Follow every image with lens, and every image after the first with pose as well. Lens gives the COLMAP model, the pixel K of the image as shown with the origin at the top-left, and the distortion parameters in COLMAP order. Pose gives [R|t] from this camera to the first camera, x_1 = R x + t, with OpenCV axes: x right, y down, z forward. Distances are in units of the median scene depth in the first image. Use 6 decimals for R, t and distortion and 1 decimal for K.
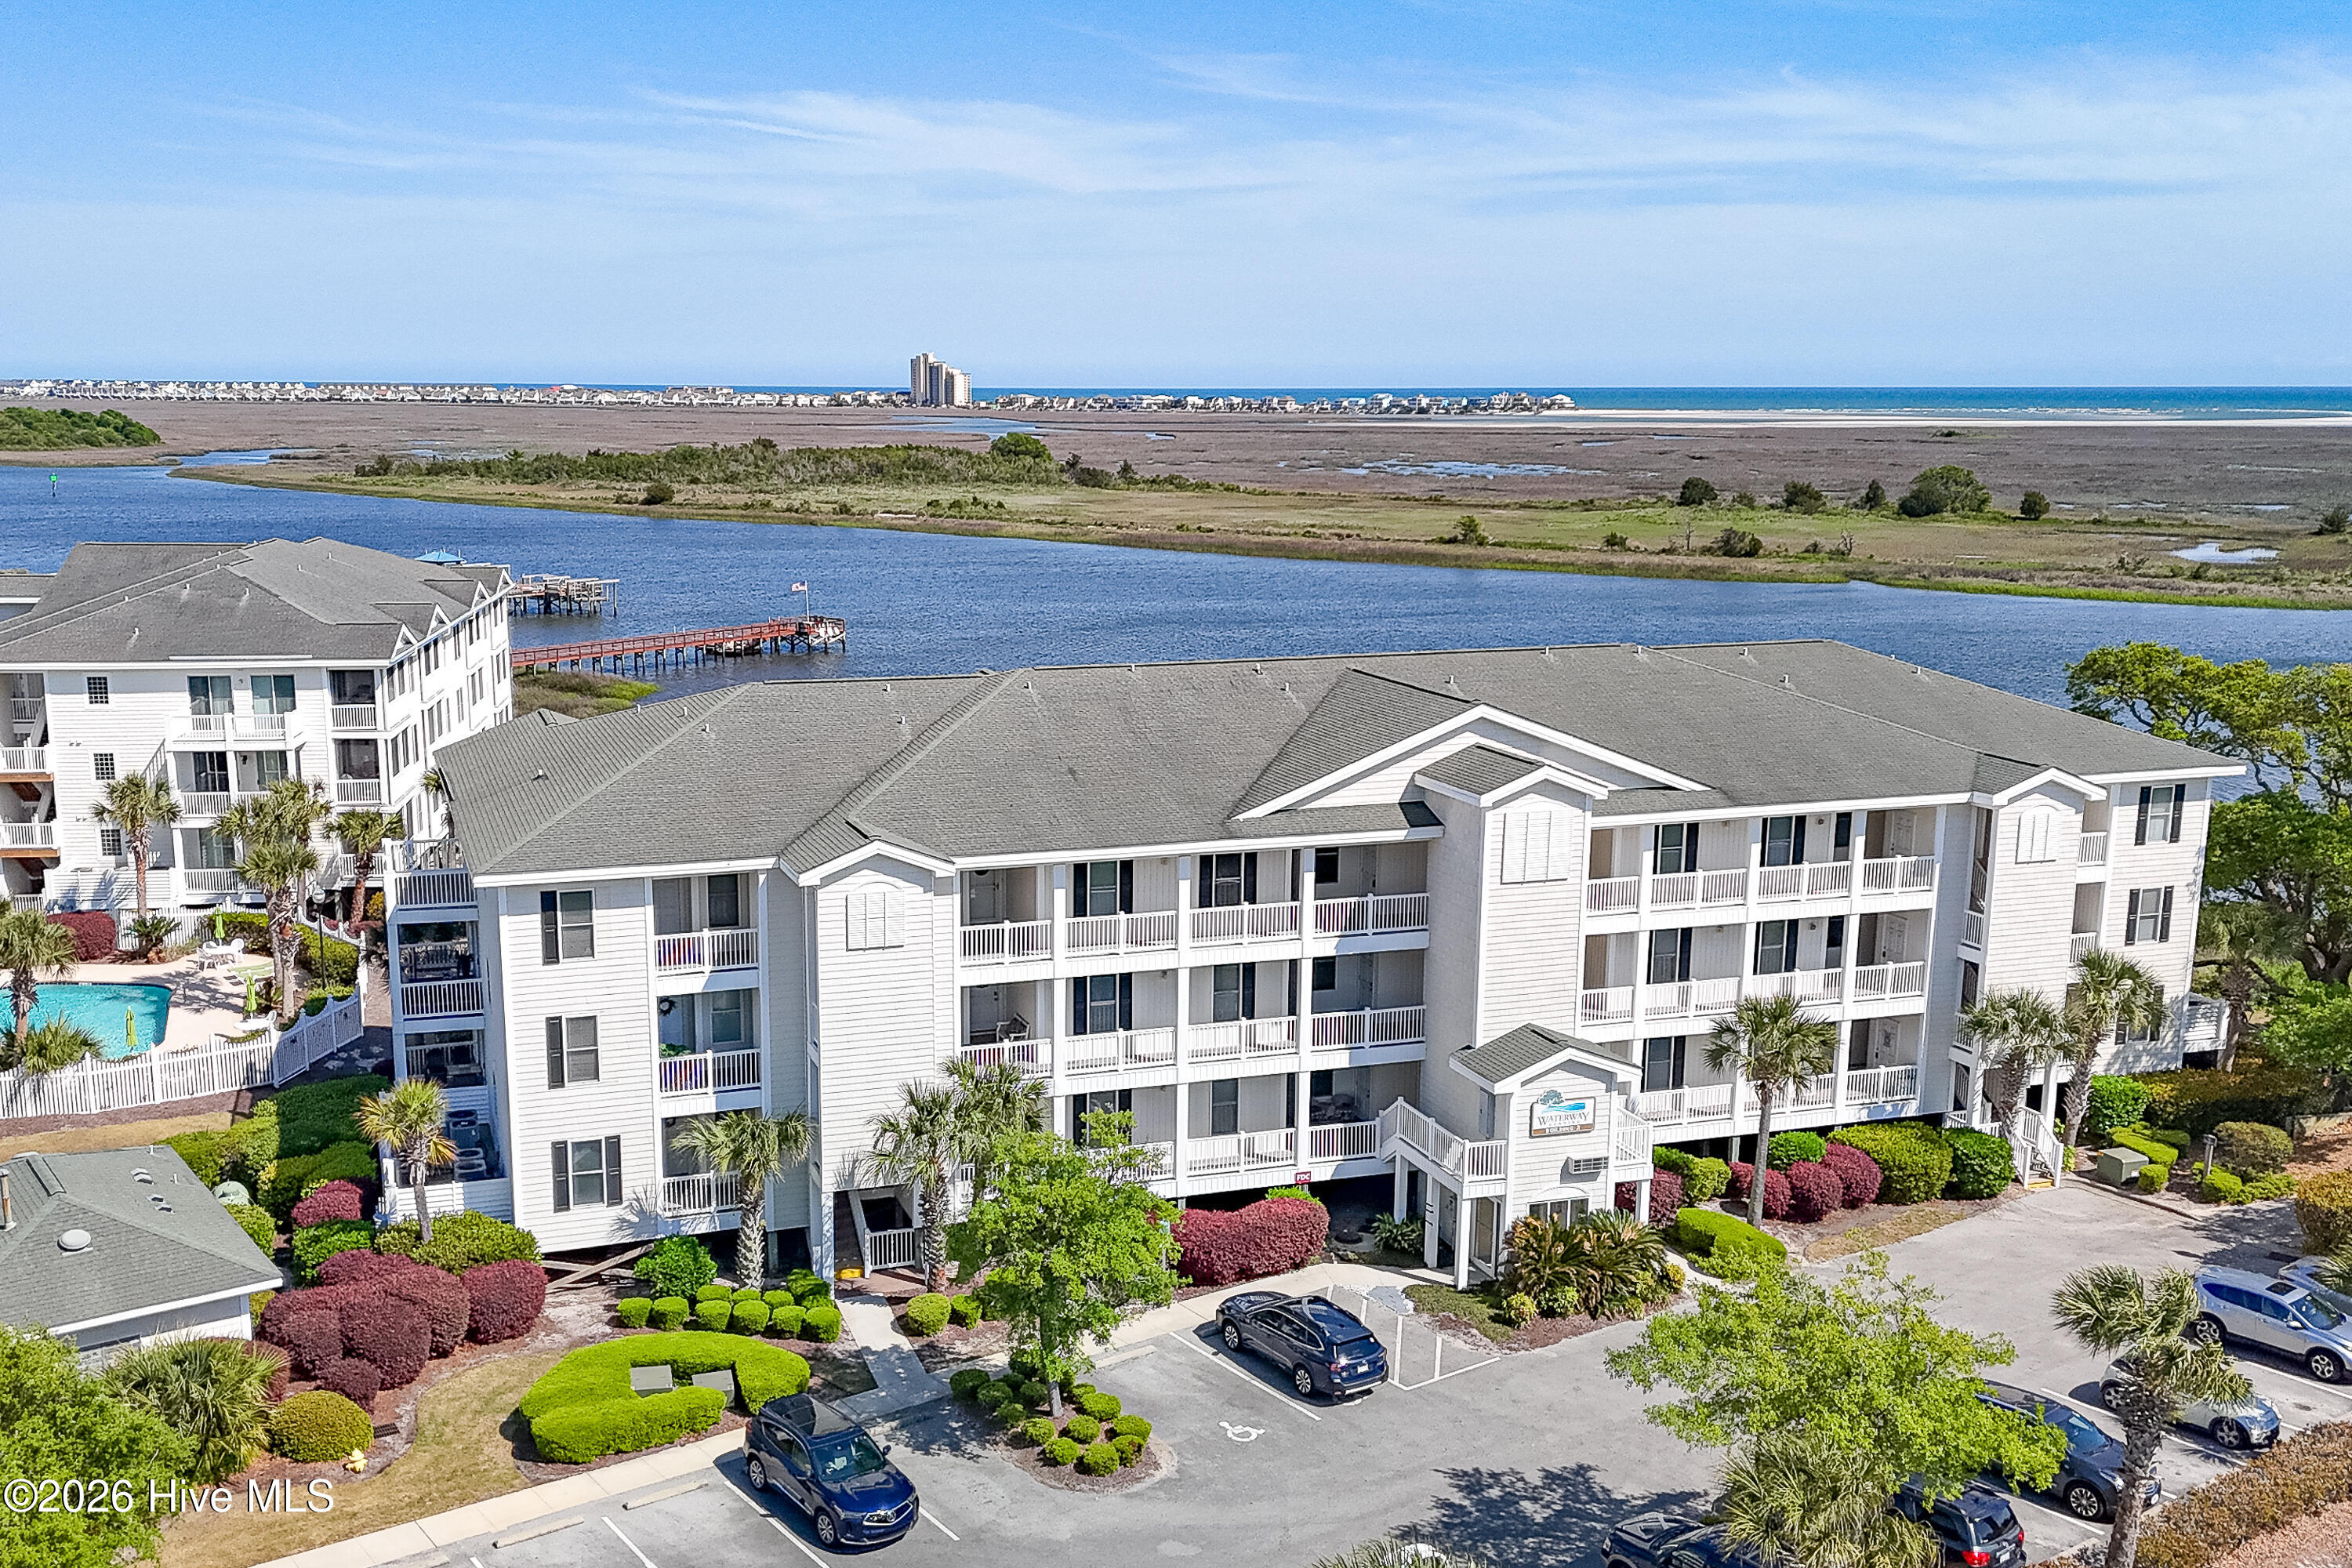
lens RADIAL K [[2239.3, 0, 1080.5], [0, 2239.3, 815.2], [0, 0, 1]] dist [0.132898, -0.264791]
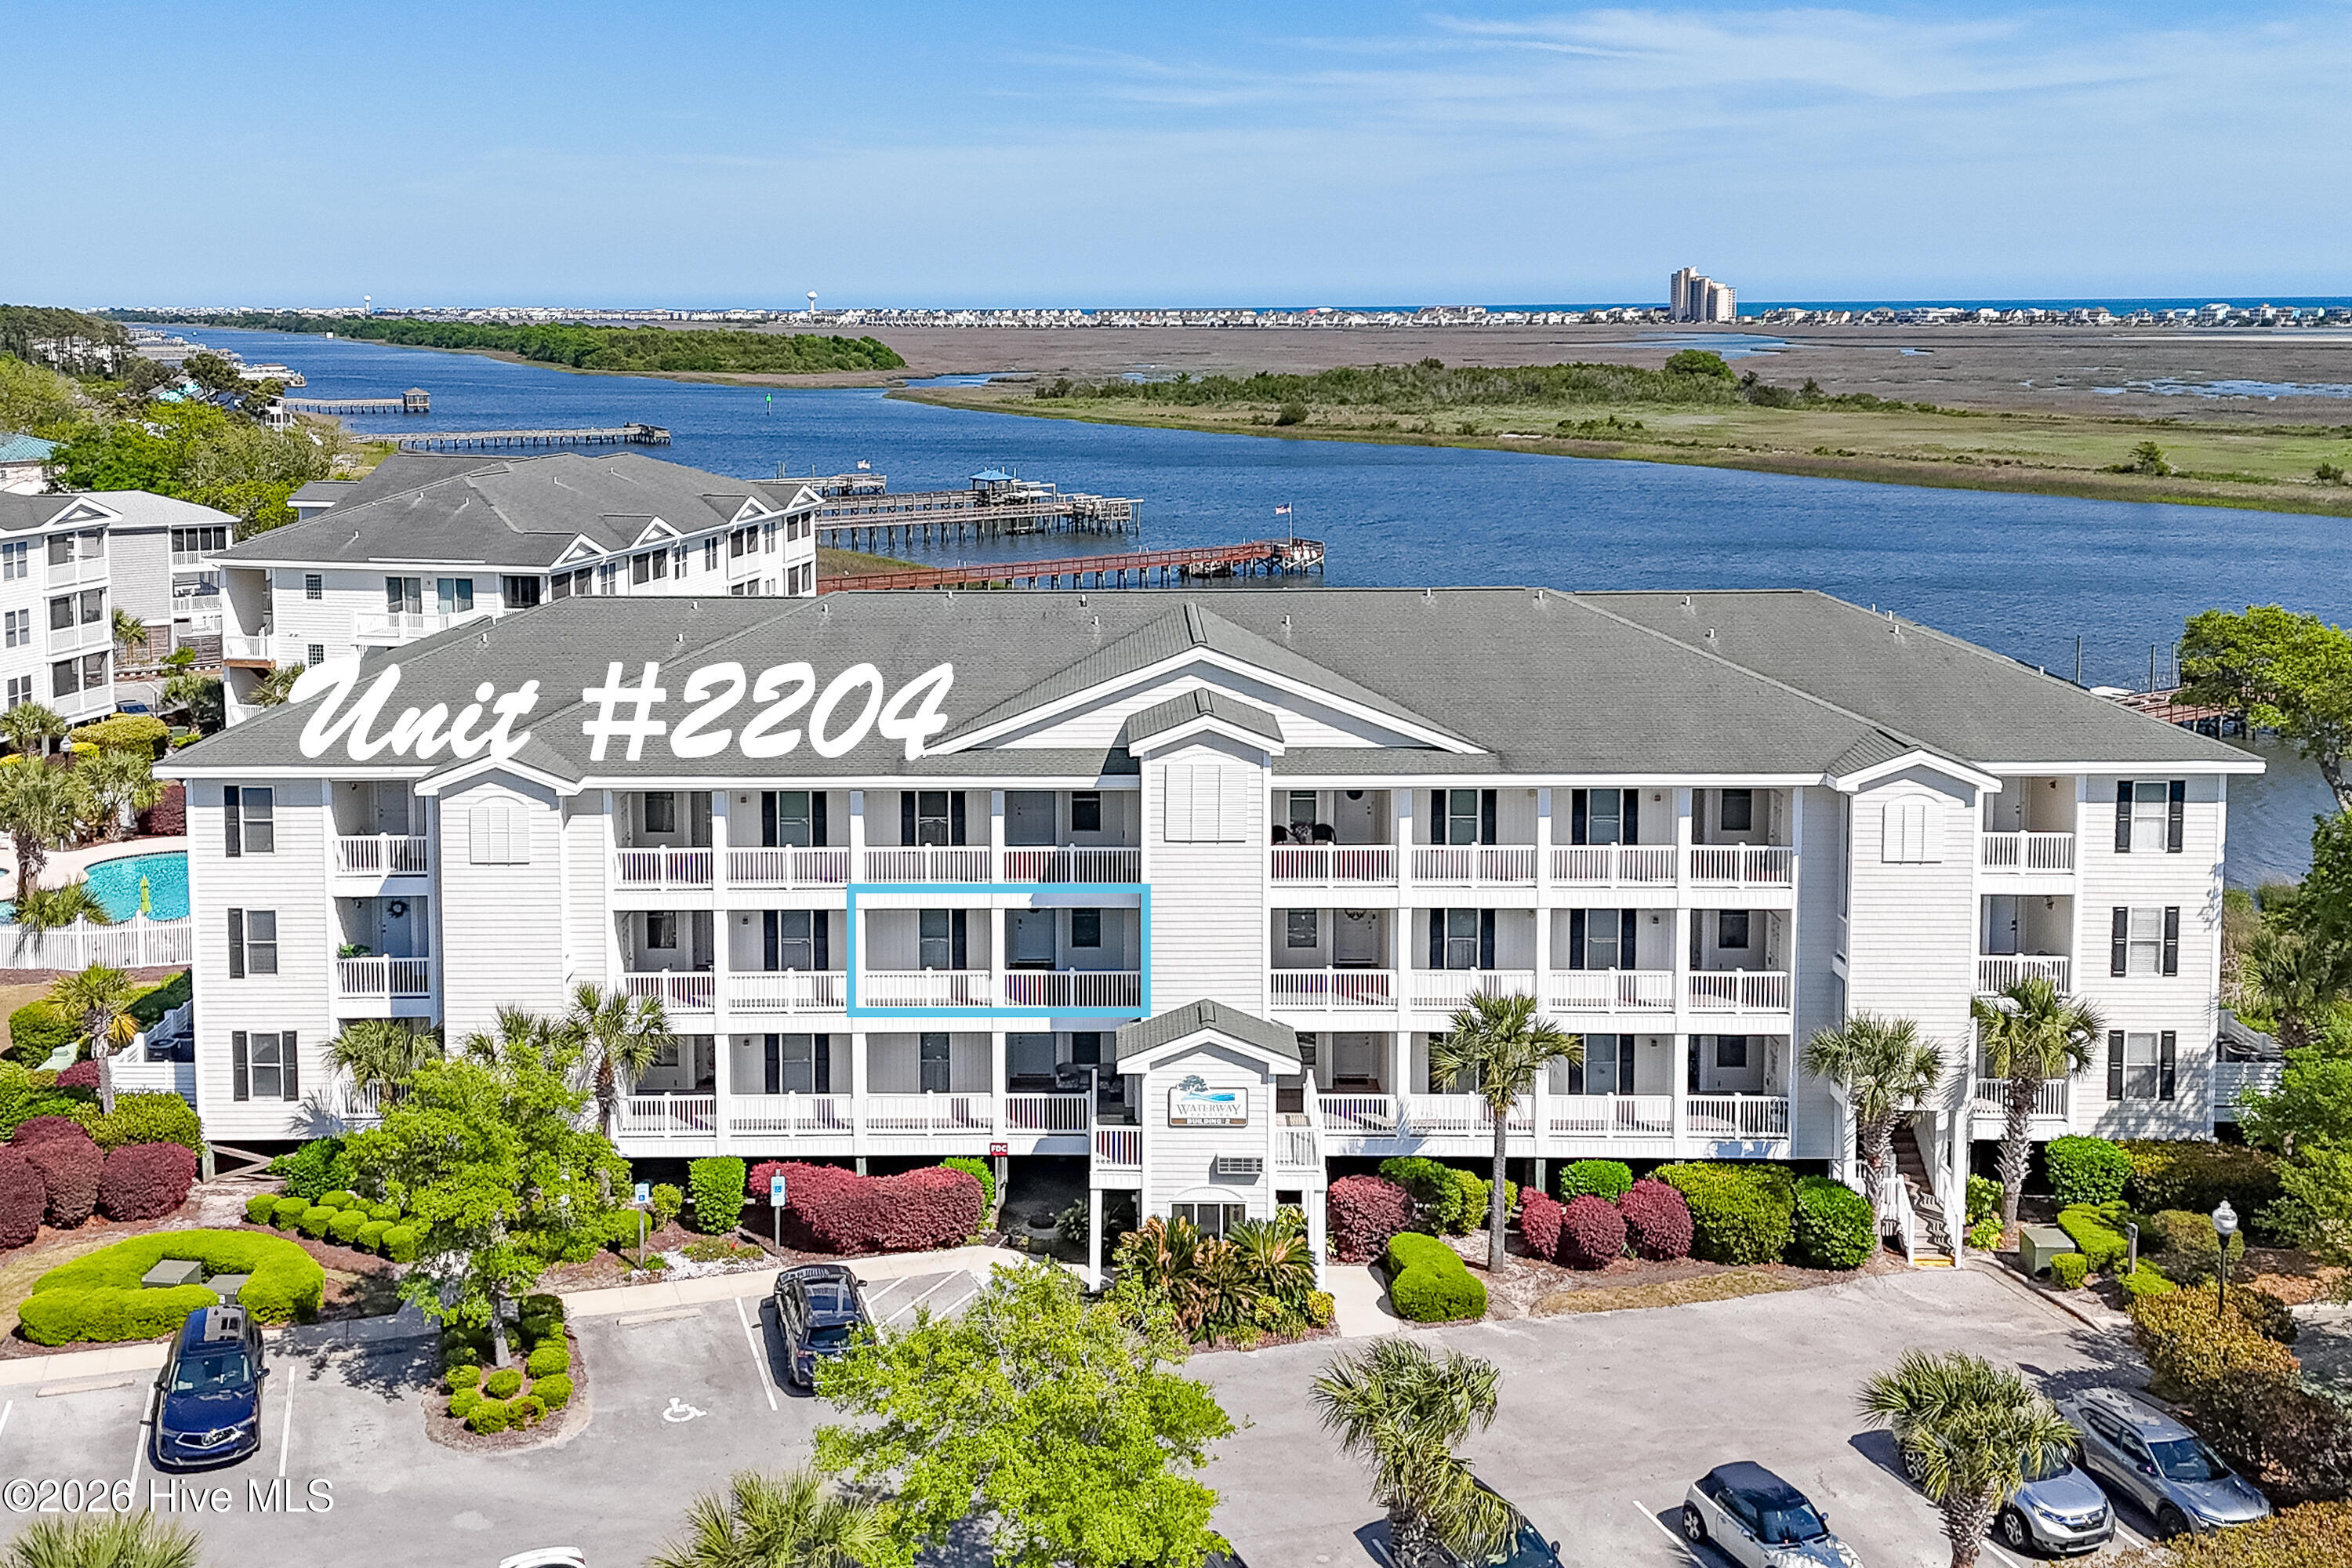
lens RADIAL K [[2307.9, 0, 1075.1], [0, 2307.9, 490.1], [0, 0, 1]] dist [0.057922, -0.040626]
pose [[0.943668, 0.016999, -0.330456, 0.400930], [-0.052563, 0.993700, -0.098985, -0.014130], [0.326691, 0.110779, 0.938617, 0.077640]]
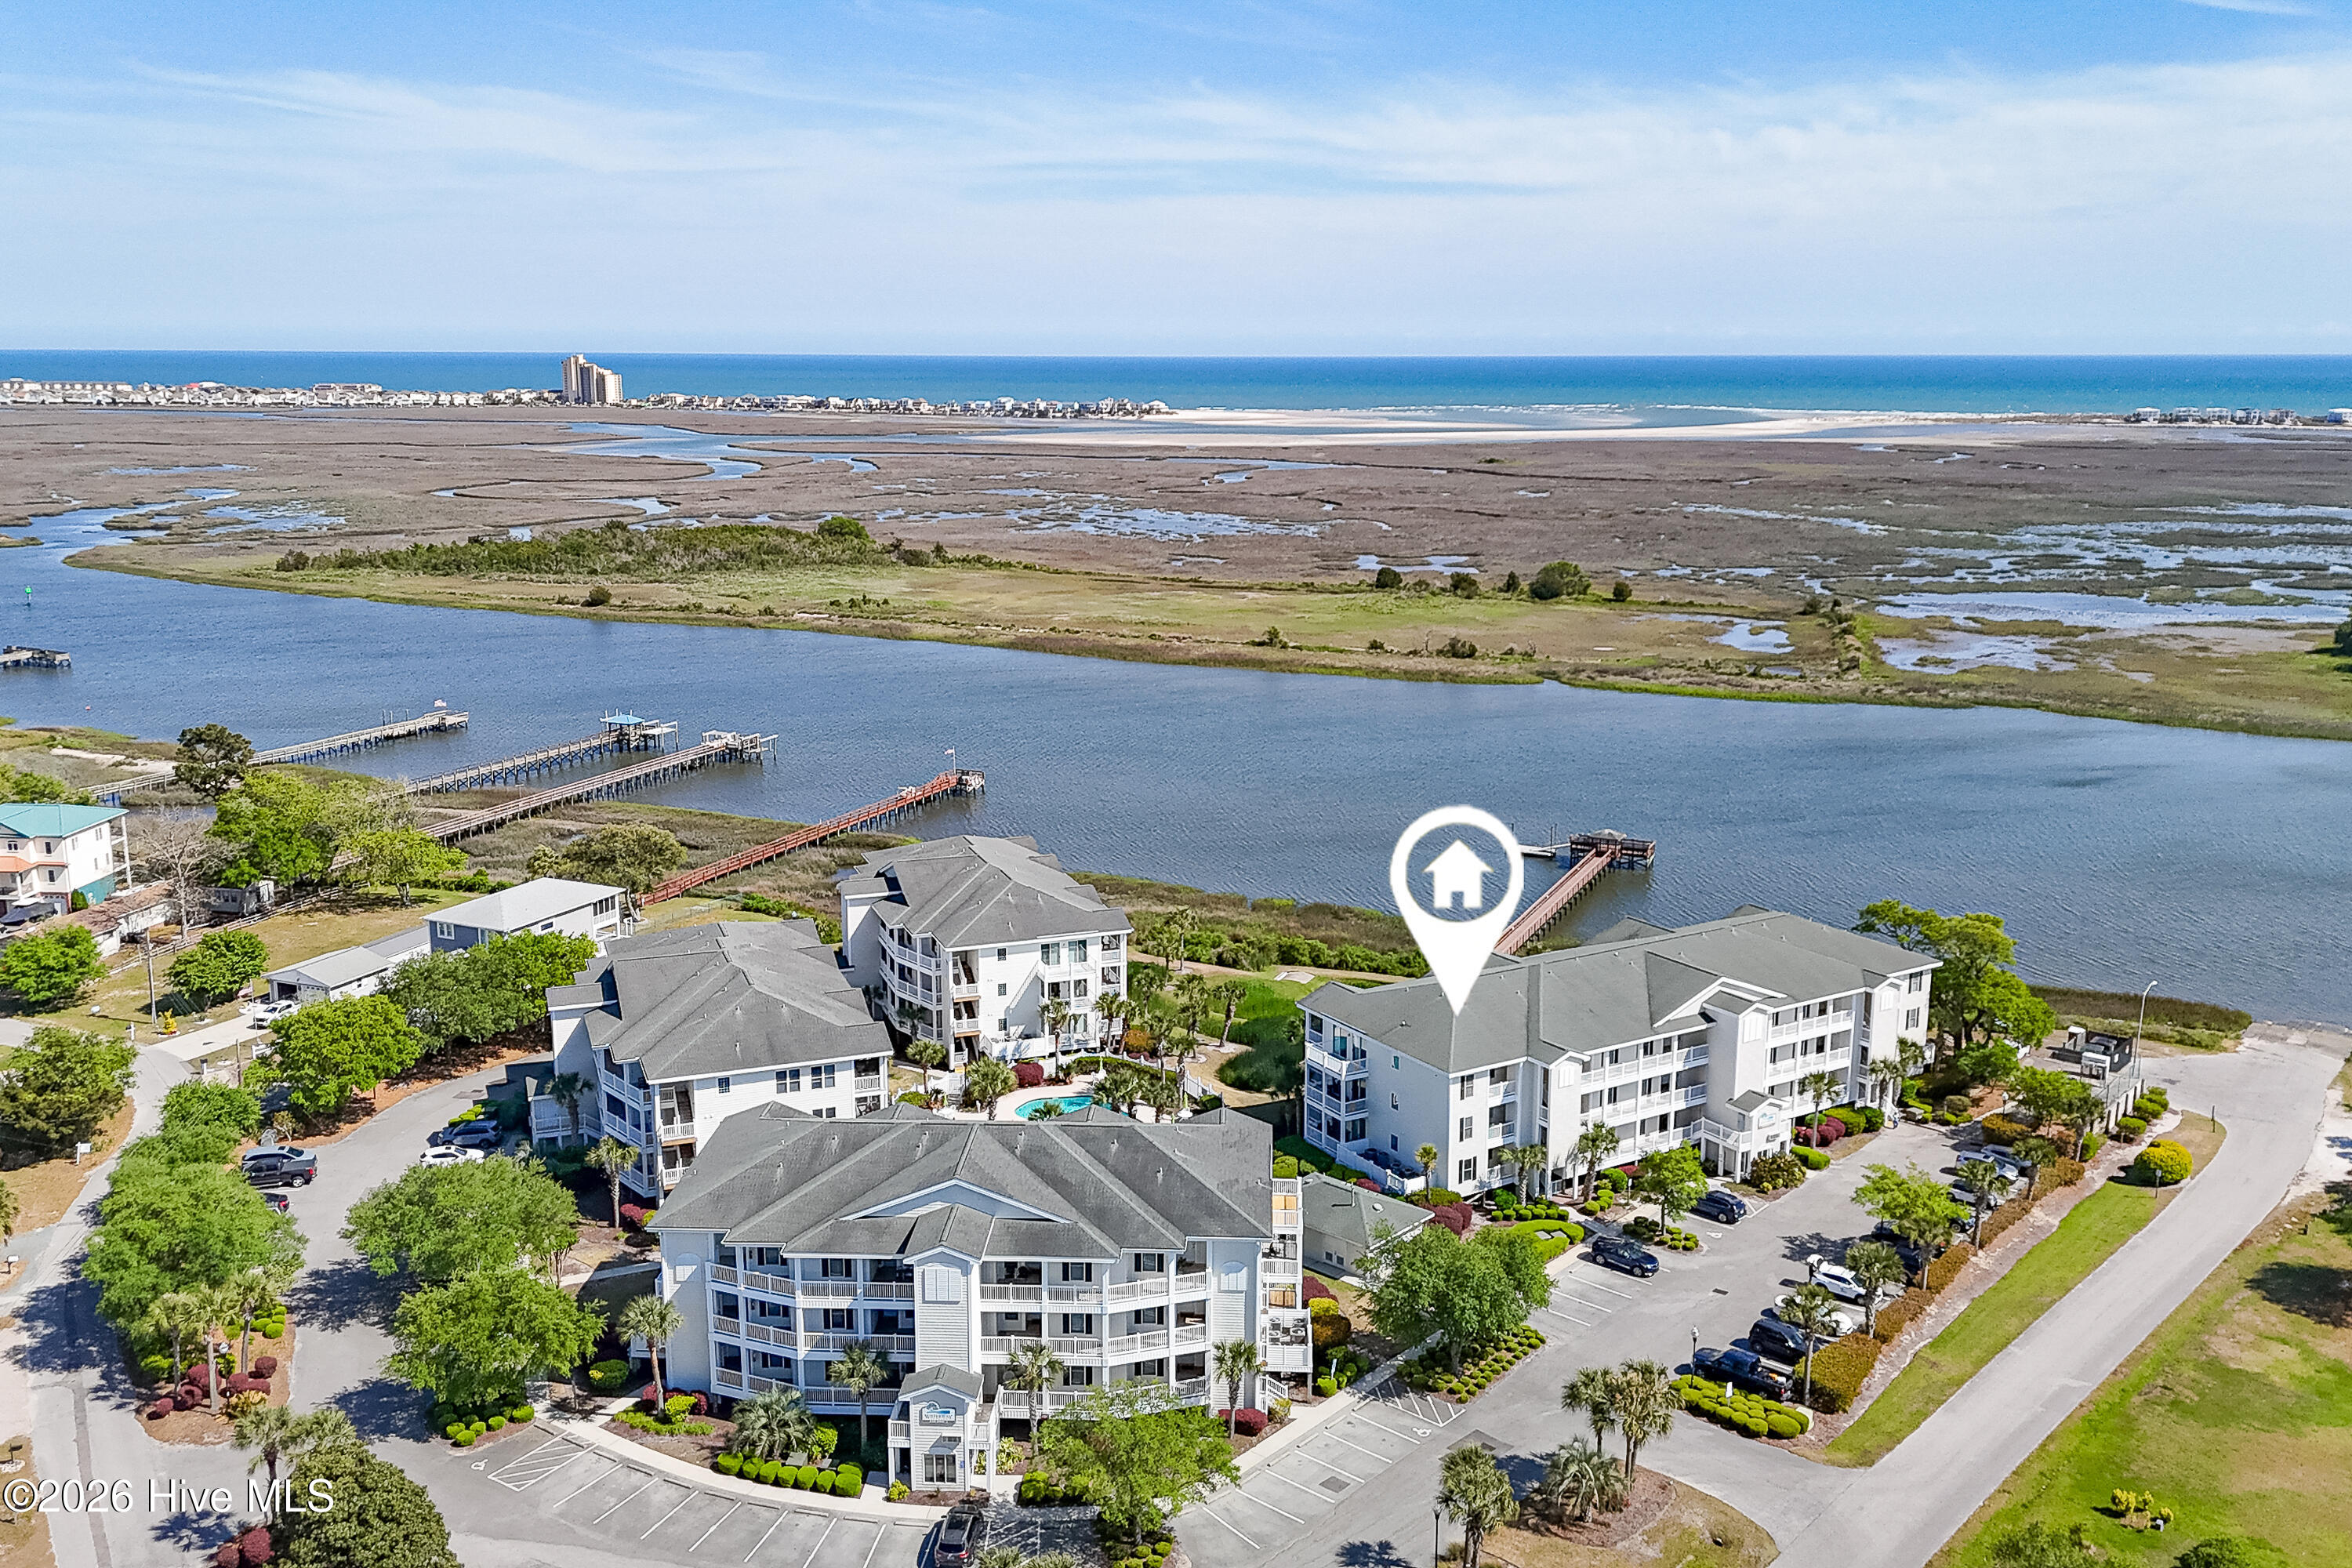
lens RADIAL K [[2050.4, 0, 1176.0], [0, 2050.4, 784.0], [0, 0, 1]] dist [0.131165, -0.217936]
pose [[0.971049, -0.051891, 0.233176, -0.987990], [0.047129, 0.998552, 0.025948, -0.356545], [-0.234184, -0.014207, 0.972088, -1.250484]]
